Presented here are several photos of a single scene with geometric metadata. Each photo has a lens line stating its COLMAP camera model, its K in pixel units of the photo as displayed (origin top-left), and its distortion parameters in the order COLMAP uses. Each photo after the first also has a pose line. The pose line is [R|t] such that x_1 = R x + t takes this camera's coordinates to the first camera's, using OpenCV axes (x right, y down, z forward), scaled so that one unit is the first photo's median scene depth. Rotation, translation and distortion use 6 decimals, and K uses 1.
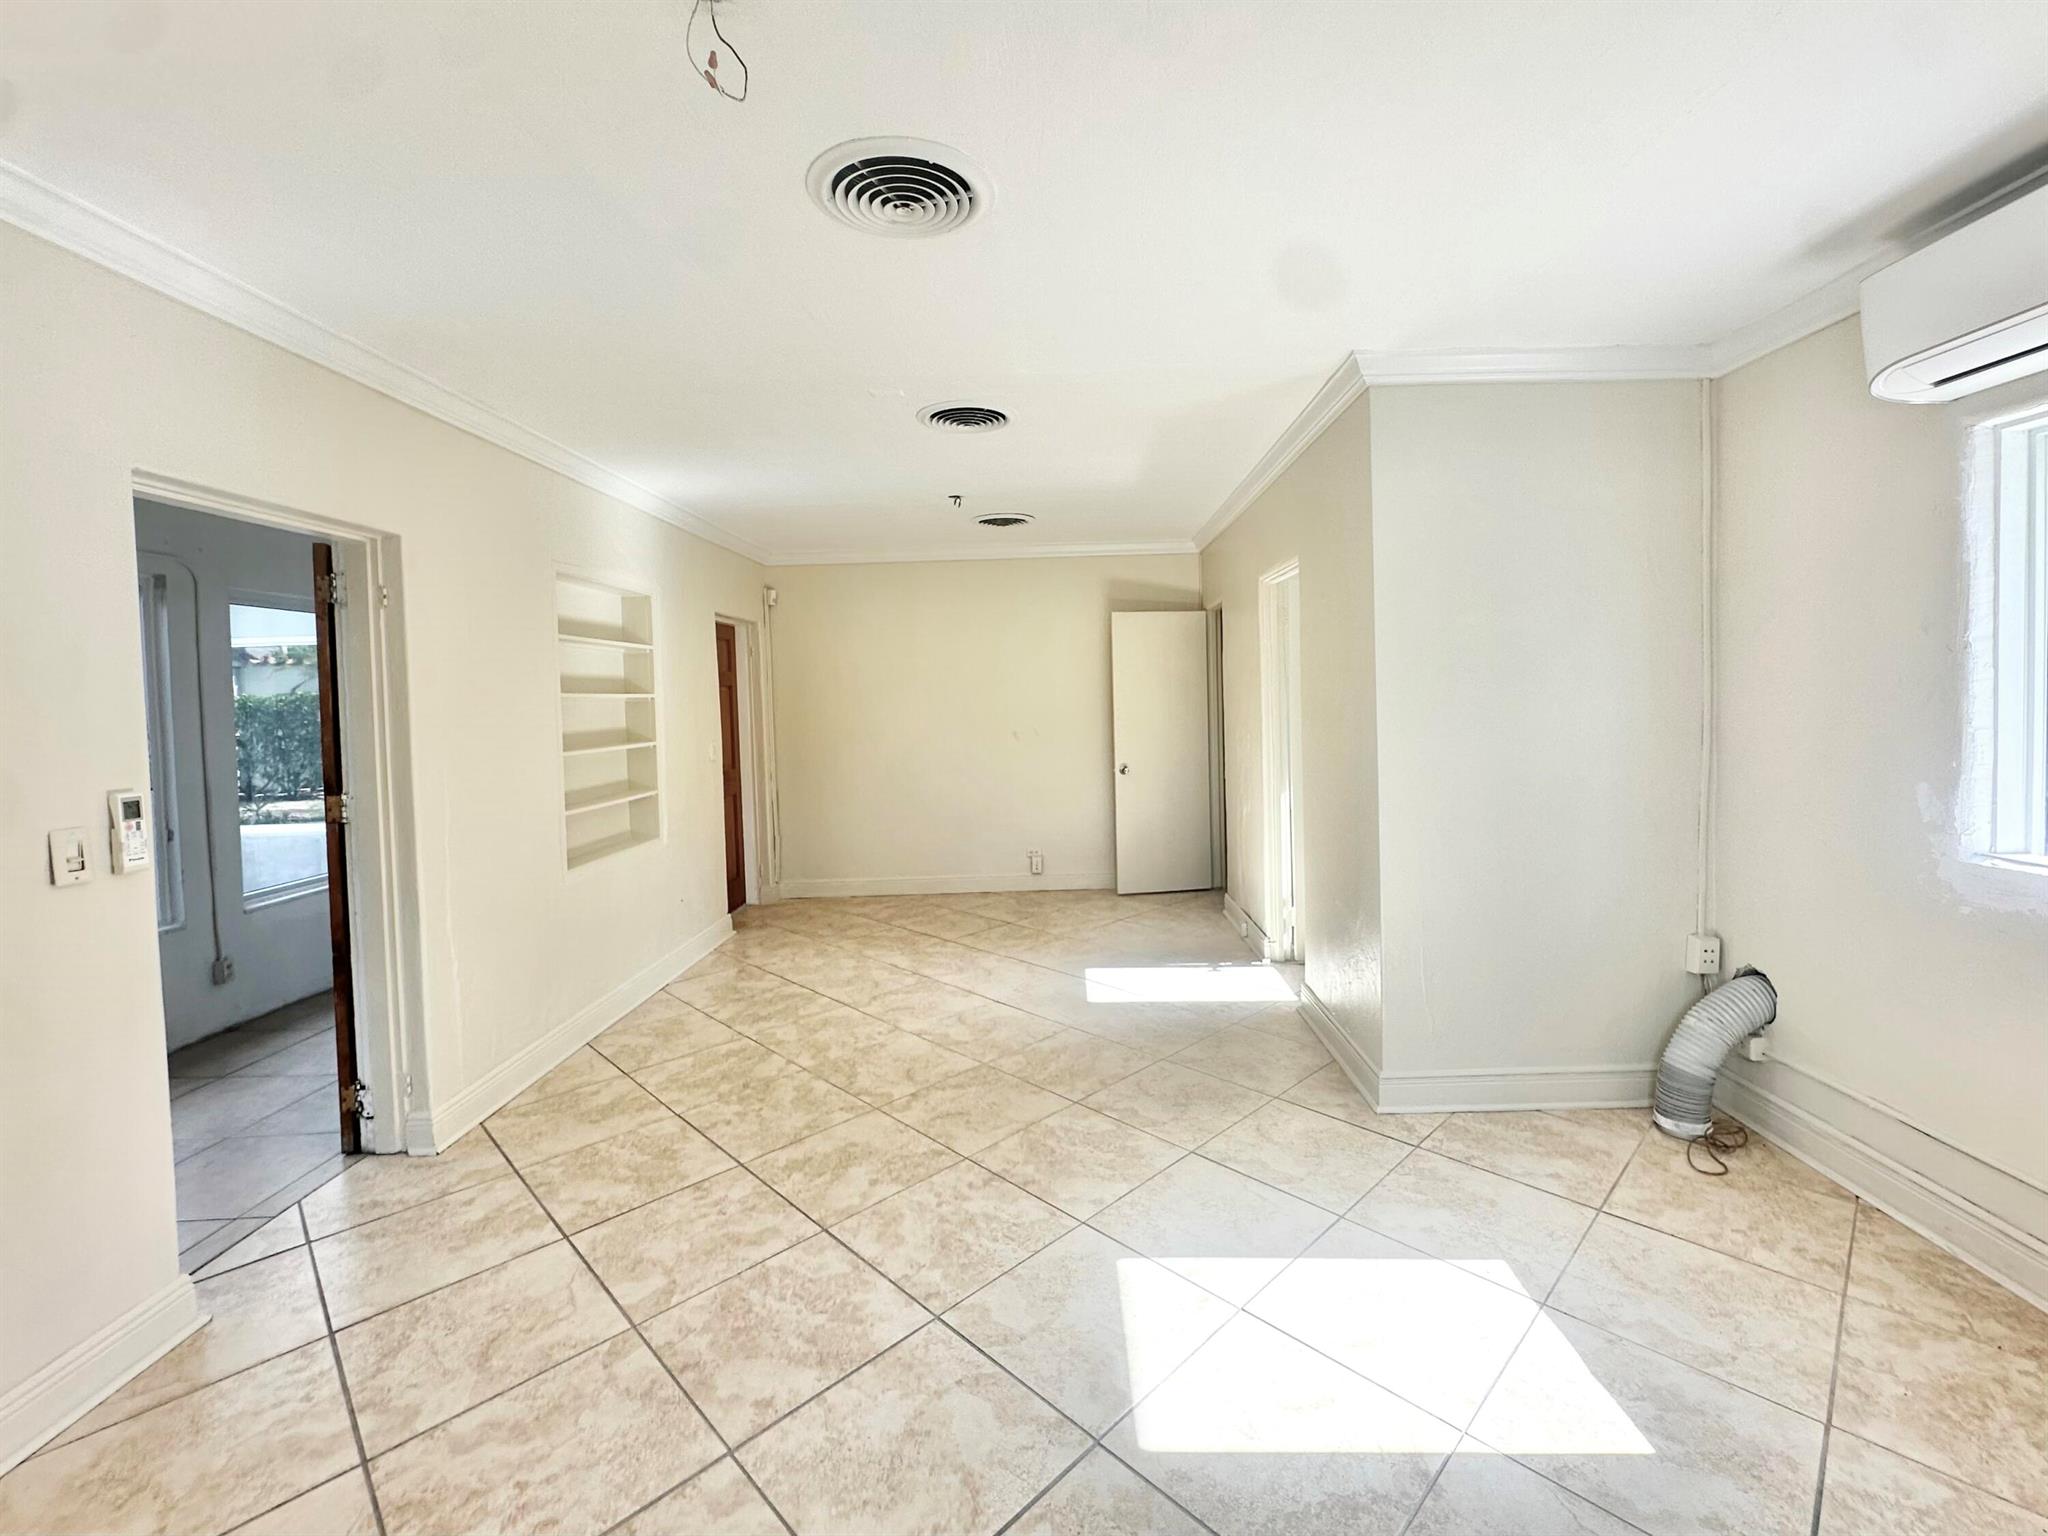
lens RADIAL K [[878.1, 0, 1063.0], [0, 878.1, 720.4], [0, 0, 1]] dist [-0.009451, 0.000478]
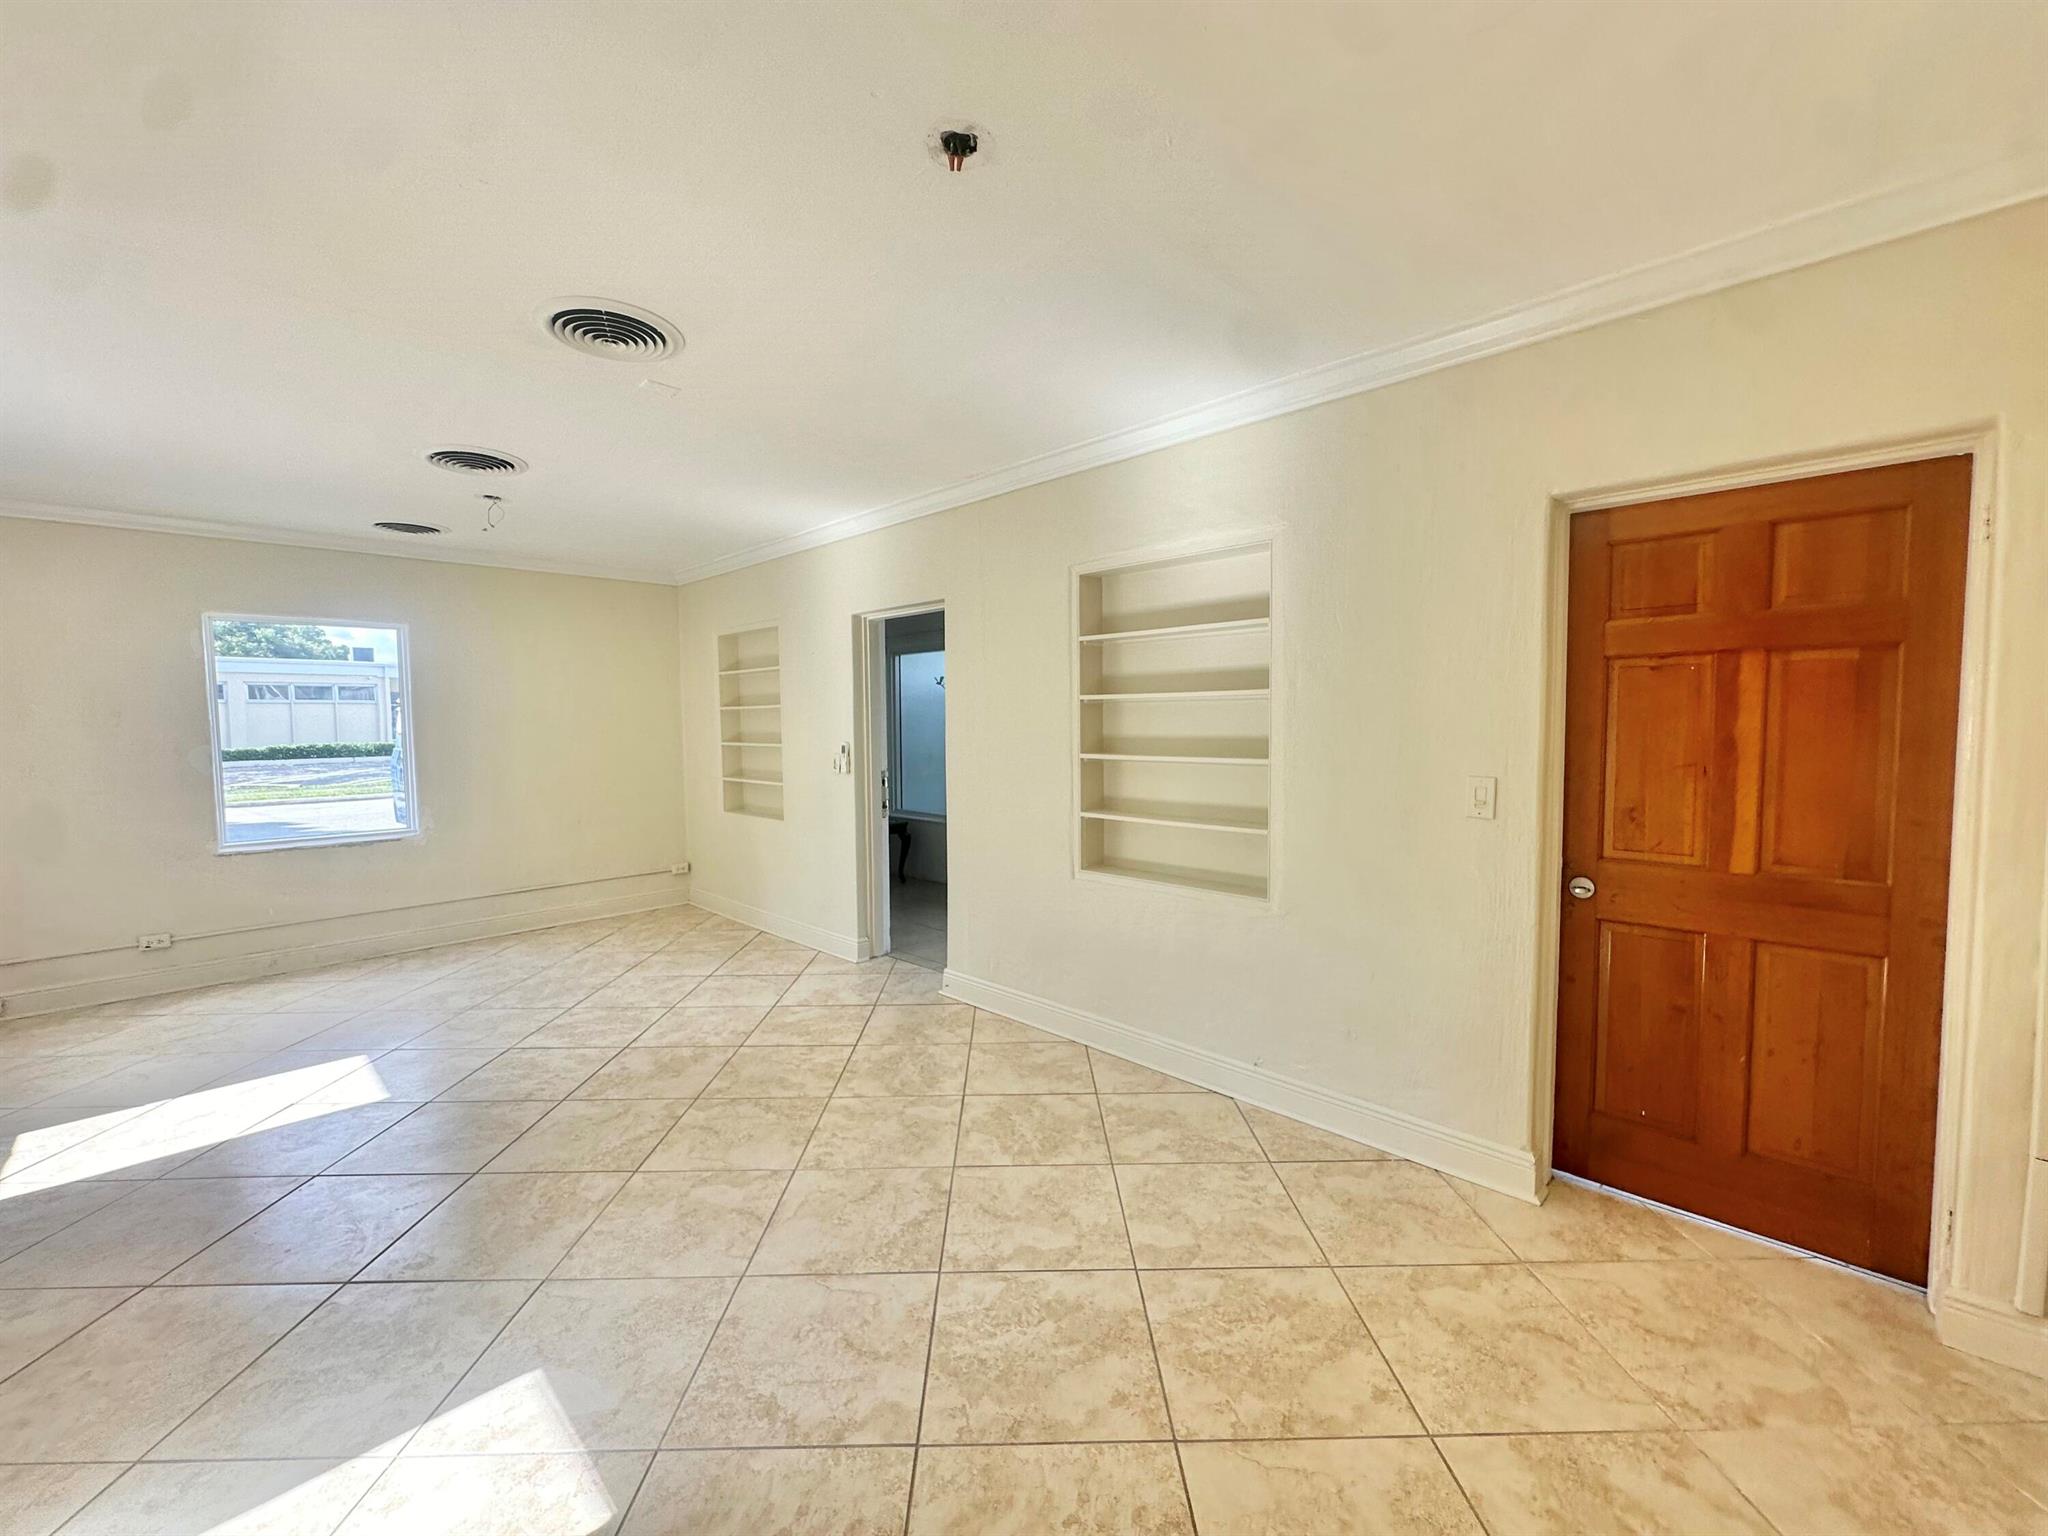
lens RADIAL K [[821.1, 0, 1021.8], [0, 821.1, 761.7], [0, 0, 1]] dist [-0.006374, 0.001433]
pose [[-0.708783, 0.067413, -0.702198, 0.161827], [0.007358, 0.996076, 0.088199, -0.042798], [0.705388, 0.057347, -0.706498, 1.793947]]
